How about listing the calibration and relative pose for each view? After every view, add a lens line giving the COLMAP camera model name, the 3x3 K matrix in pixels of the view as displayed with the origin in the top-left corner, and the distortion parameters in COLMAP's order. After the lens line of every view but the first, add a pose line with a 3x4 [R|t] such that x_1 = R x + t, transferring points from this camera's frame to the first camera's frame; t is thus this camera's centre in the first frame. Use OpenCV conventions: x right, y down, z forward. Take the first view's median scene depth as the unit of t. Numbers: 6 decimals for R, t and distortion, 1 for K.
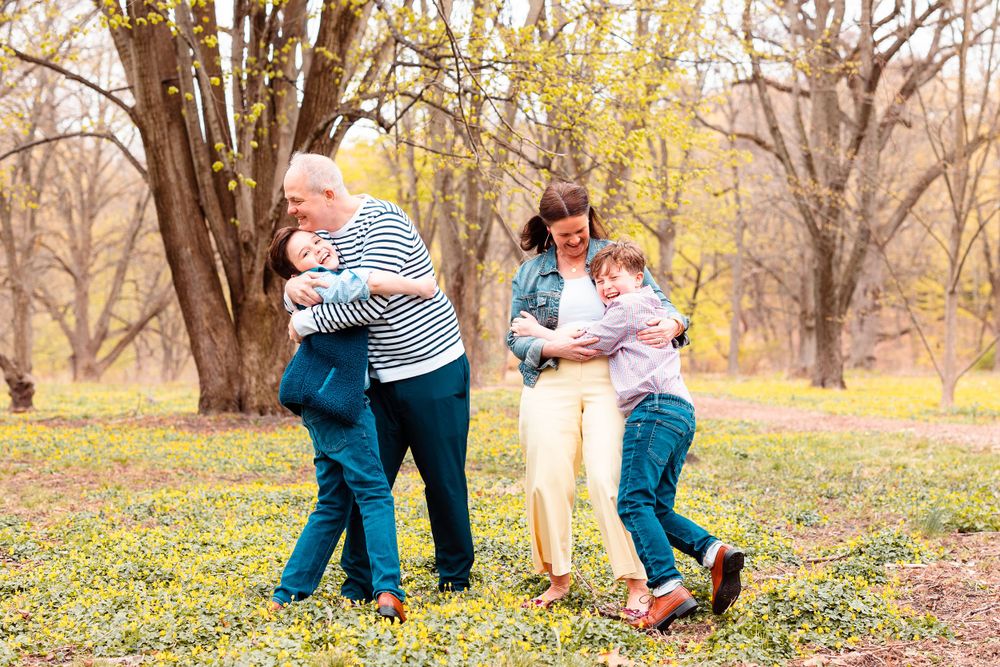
lens RADIAL K [[1460.0, 0, 500.0], [0, 1460.0, 333.5], [0, 0, 1]] dist [0.005282, 0.009401]
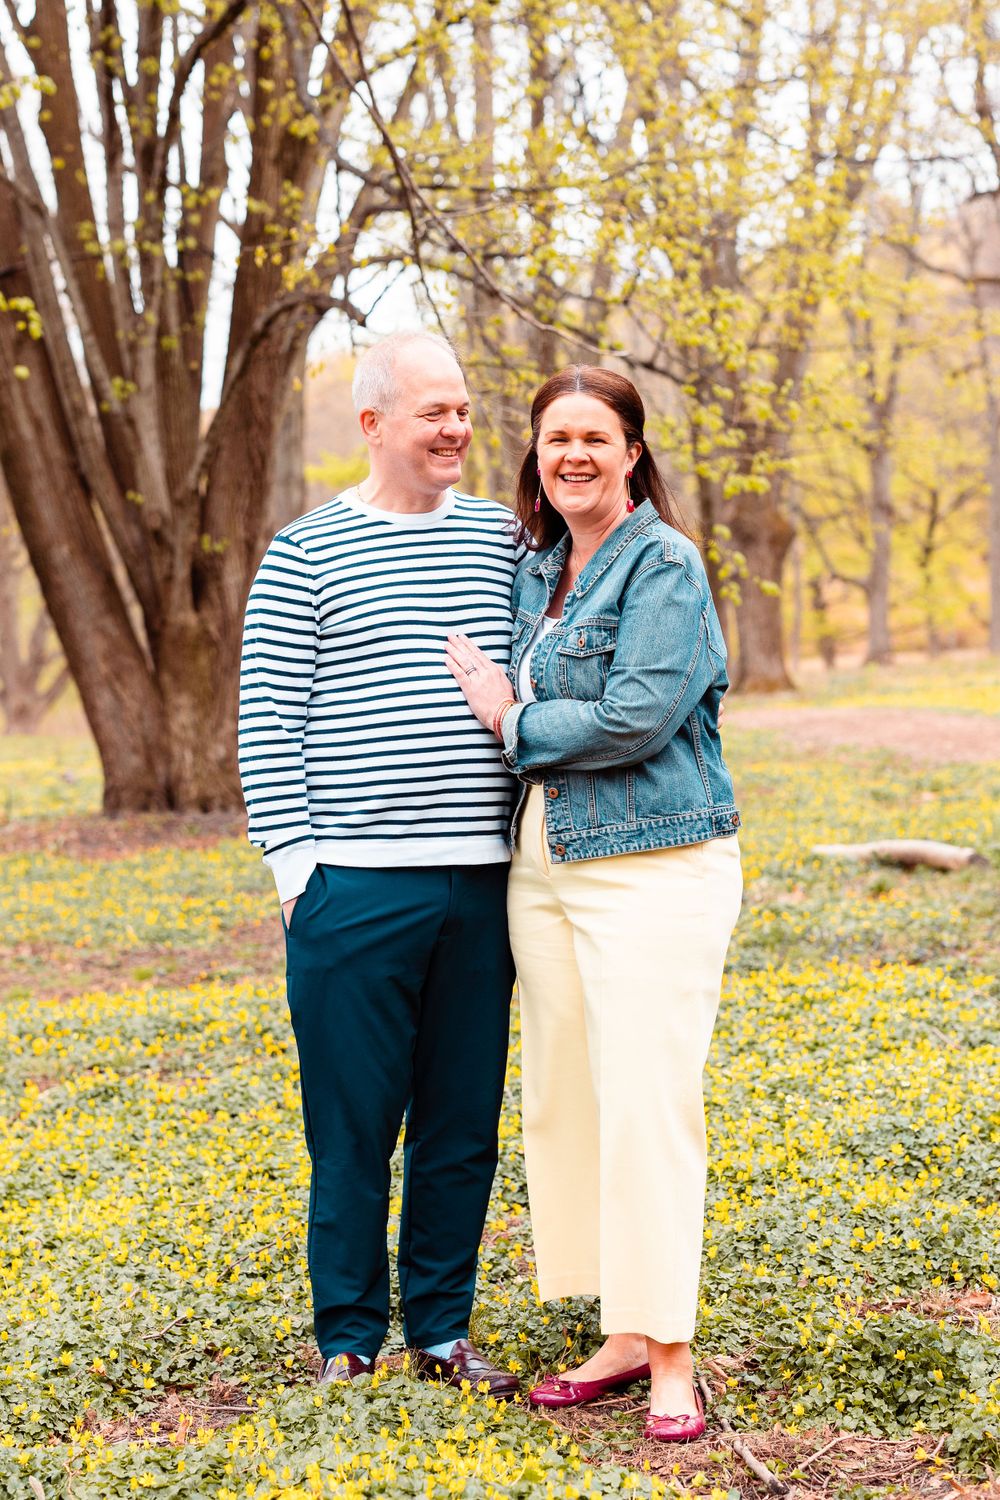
lens RADIAL K [[2138.9, 0, 473.4], [0, 2138.9, 700.5], [0, 0, 1]] dist [-0.010123, 0.087726]
pose [[0.994068, -0.067618, -0.085189, 0.025914], [0.071300, 0.996614, 0.040949, -0.018753], [0.082131, -0.046780, 0.995523, 0.127755]]
